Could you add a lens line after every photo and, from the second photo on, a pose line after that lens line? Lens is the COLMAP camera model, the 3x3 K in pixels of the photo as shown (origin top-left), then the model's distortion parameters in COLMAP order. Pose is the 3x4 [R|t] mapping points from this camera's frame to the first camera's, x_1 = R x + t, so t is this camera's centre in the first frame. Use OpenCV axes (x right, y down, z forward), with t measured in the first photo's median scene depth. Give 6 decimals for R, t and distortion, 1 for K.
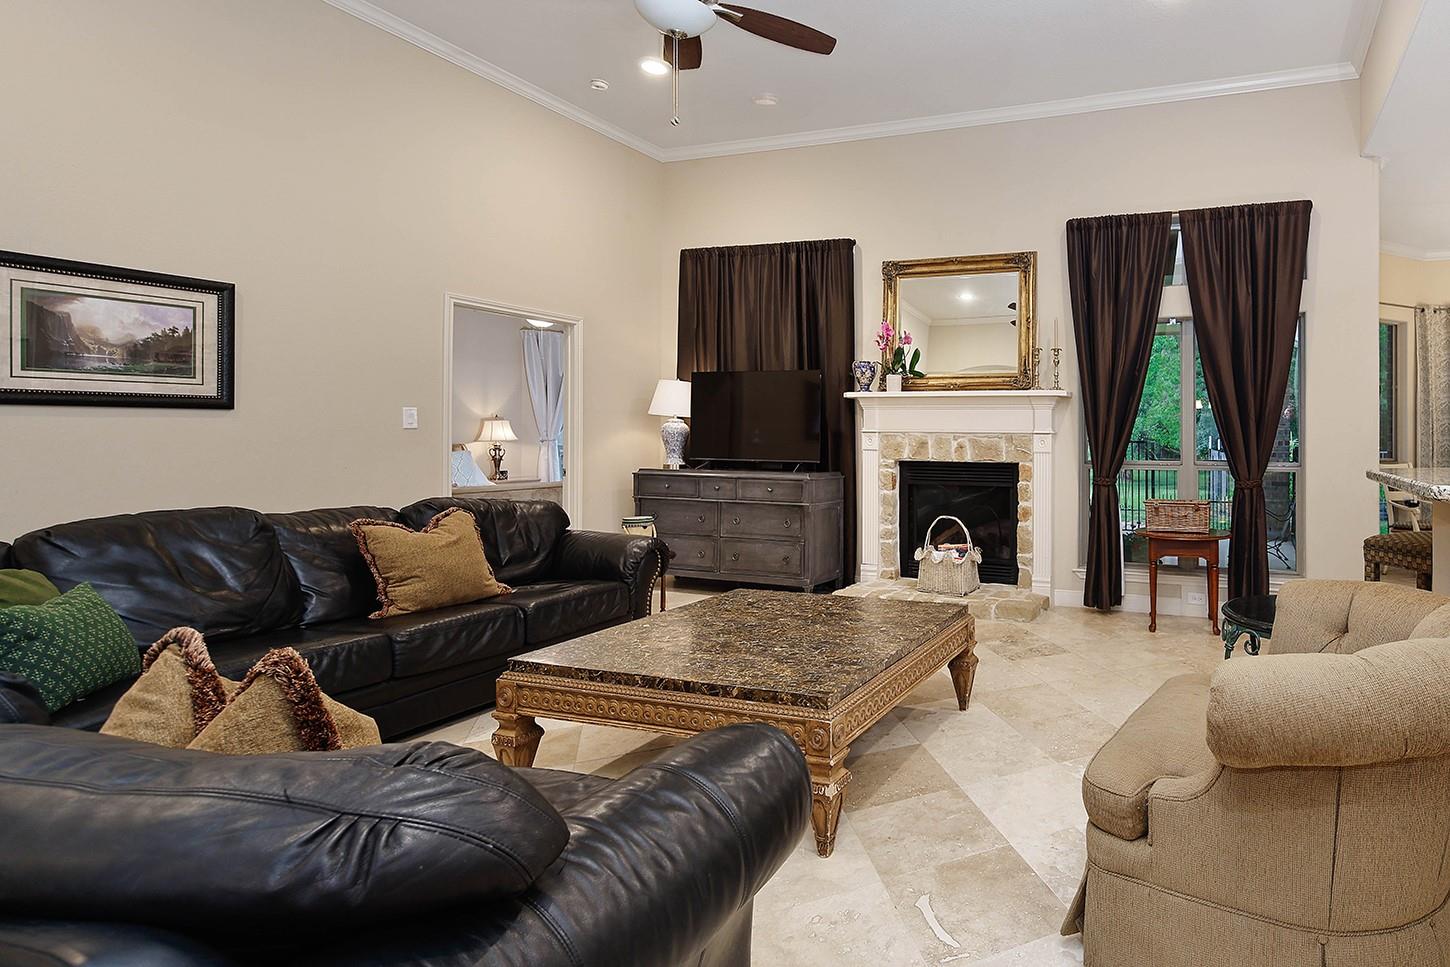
lens RADIAL K [[1034.1, 0, 743.0], [0, 1034.1, 450.1], [0, 0, 1]] dist [0.031452, 0.004643]
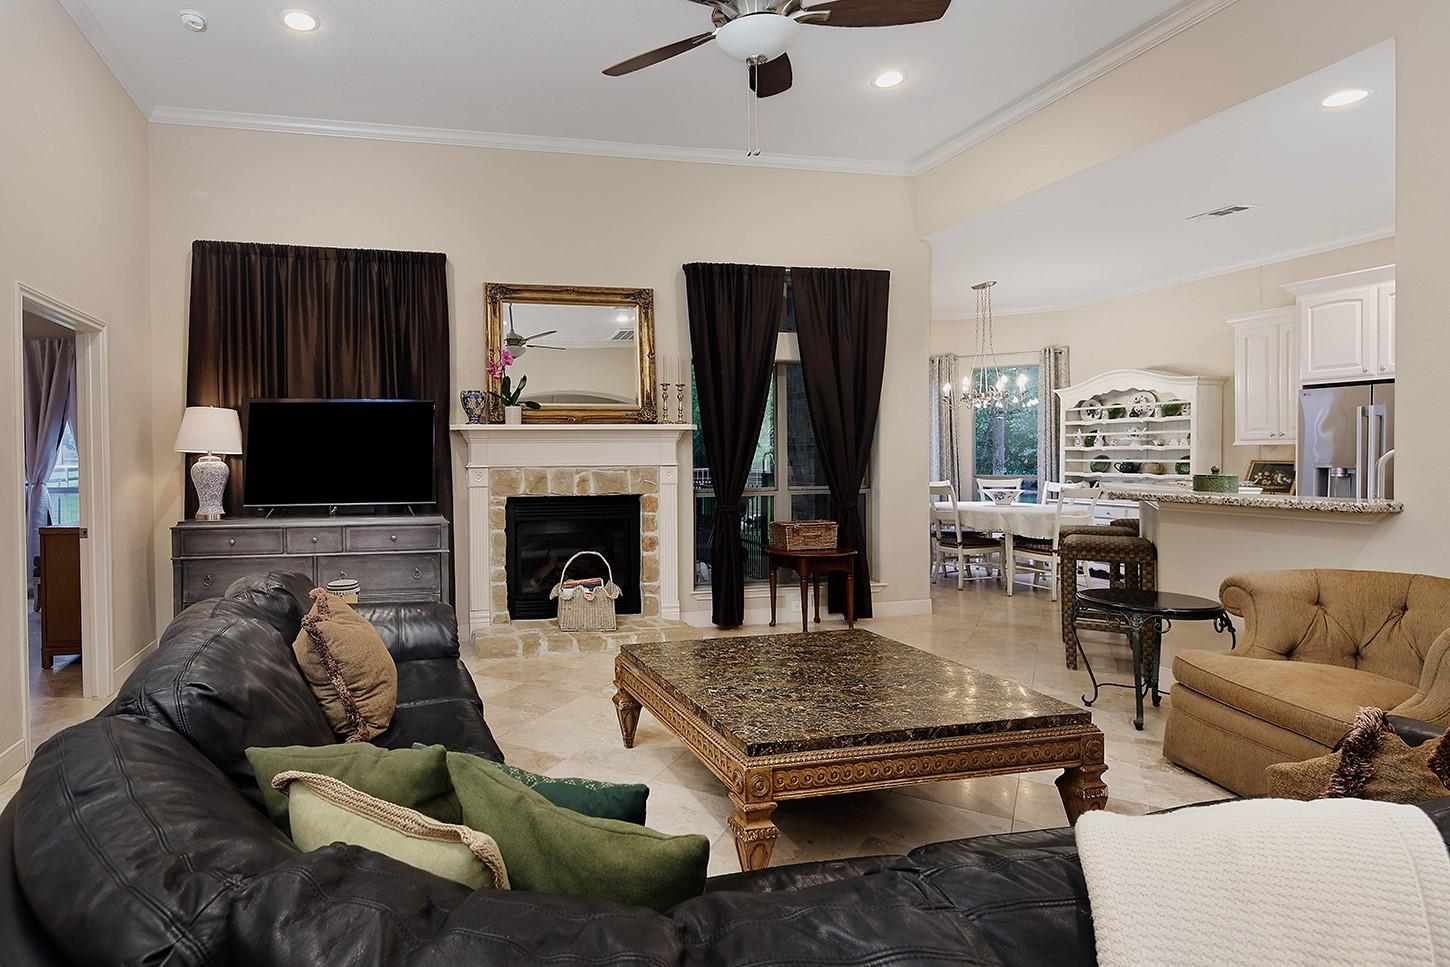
lens RADIAL K [[1100.3, 0, 722.3], [0, 1100.3, 483.9], [0, 0, 1]] dist [-0.002581, -0.002696]
pose [[0.748635, -0.037326, 0.661930, -0.381336], [0.028083, 0.999303, 0.024588, -0.021717], [-0.662387, 0.000182, 0.749162, 0.129130]]
